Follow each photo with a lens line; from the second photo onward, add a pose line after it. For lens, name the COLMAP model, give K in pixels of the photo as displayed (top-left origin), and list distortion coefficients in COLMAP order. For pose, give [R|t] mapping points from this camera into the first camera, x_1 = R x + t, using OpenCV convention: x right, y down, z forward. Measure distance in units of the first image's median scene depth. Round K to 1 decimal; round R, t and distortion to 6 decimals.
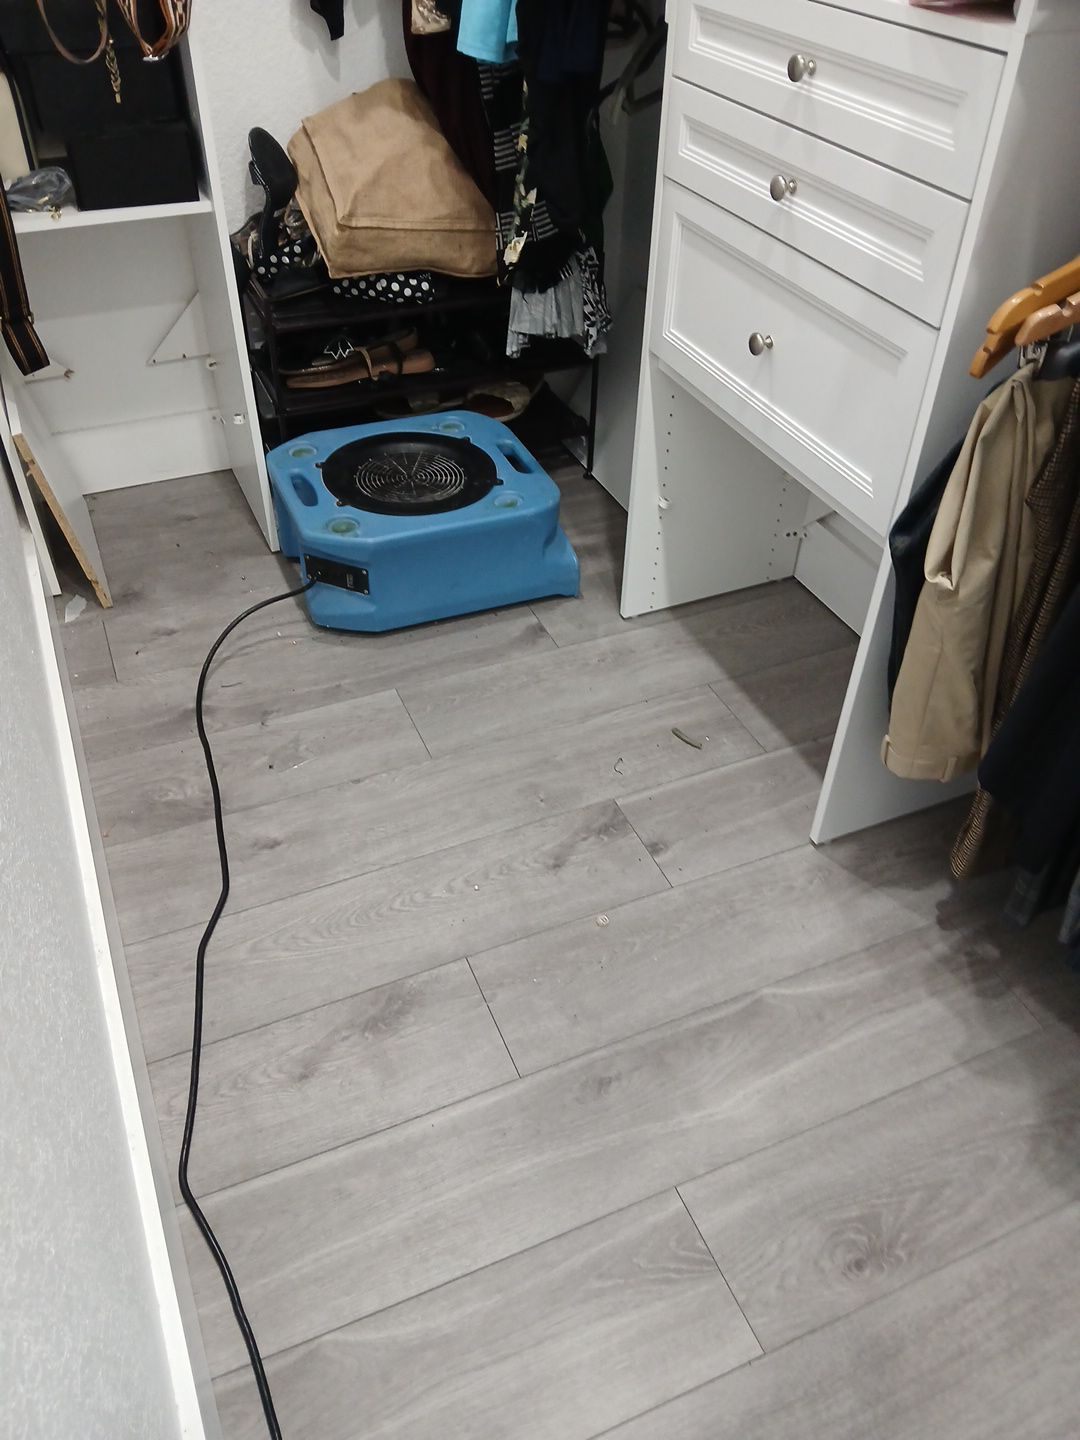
lens RADIAL K [[1117.3, 0, 533.1], [0, 1117.3, 697.4], [0, 0, 1]] dist [0.134668, -0.294735]
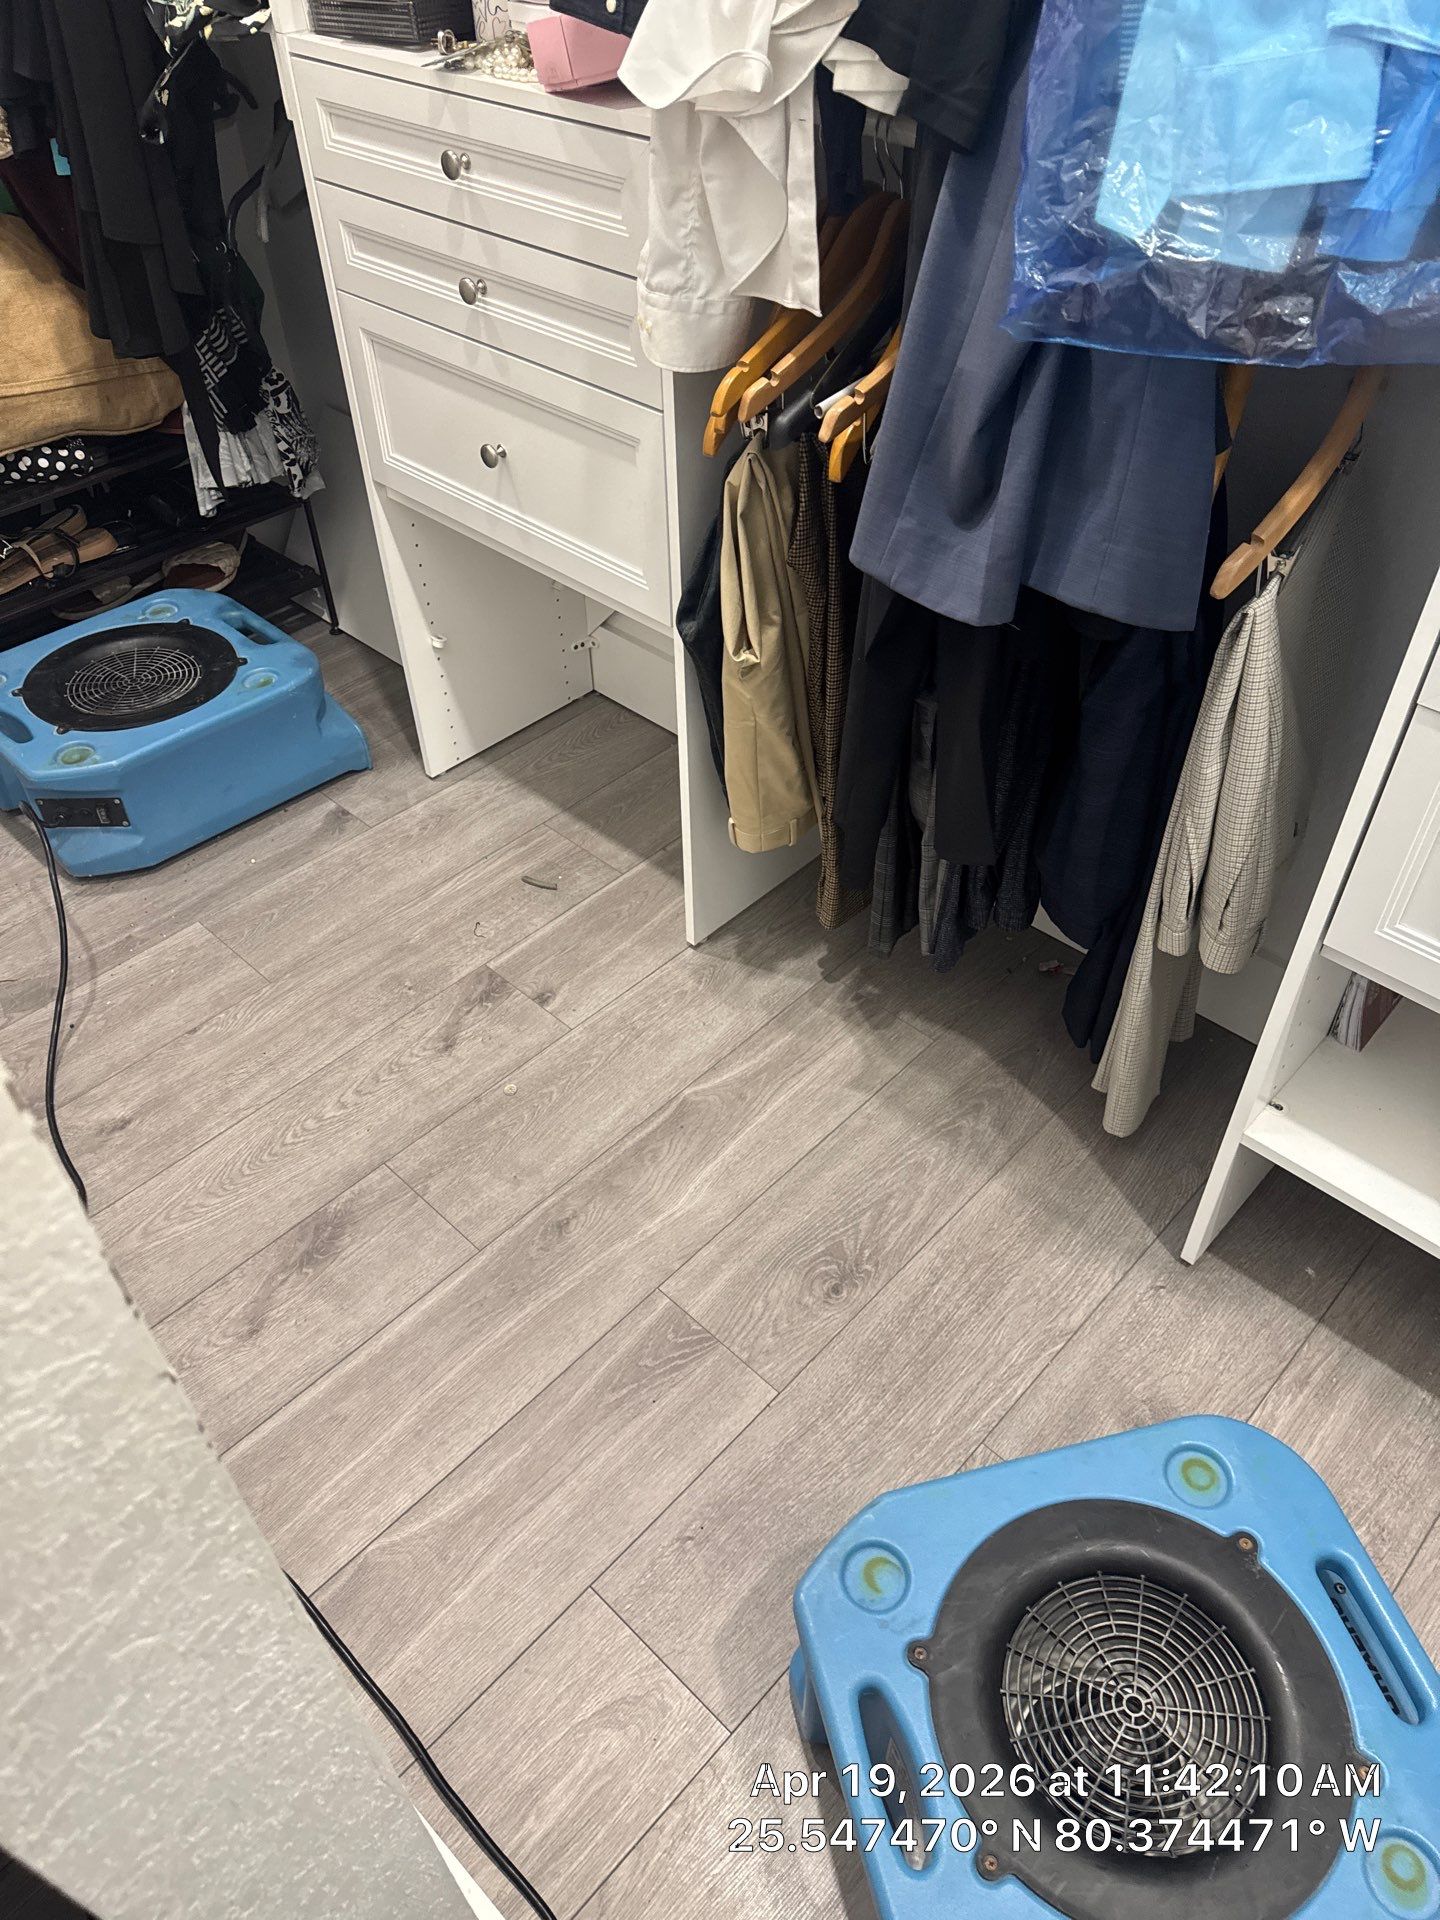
lens RADIAL K [[1346.7, 0, 720.0], [0, 1346.7, 960.0], [0, 0, 1]] dist [0.122372, -0.196906]
pose [[0.919000, -0.292949, 0.263857, -0.043572], [0.274842, 0.955850, 0.103979, 0.023392], [-0.282668, -0.023037, 0.958941, -0.140816]]
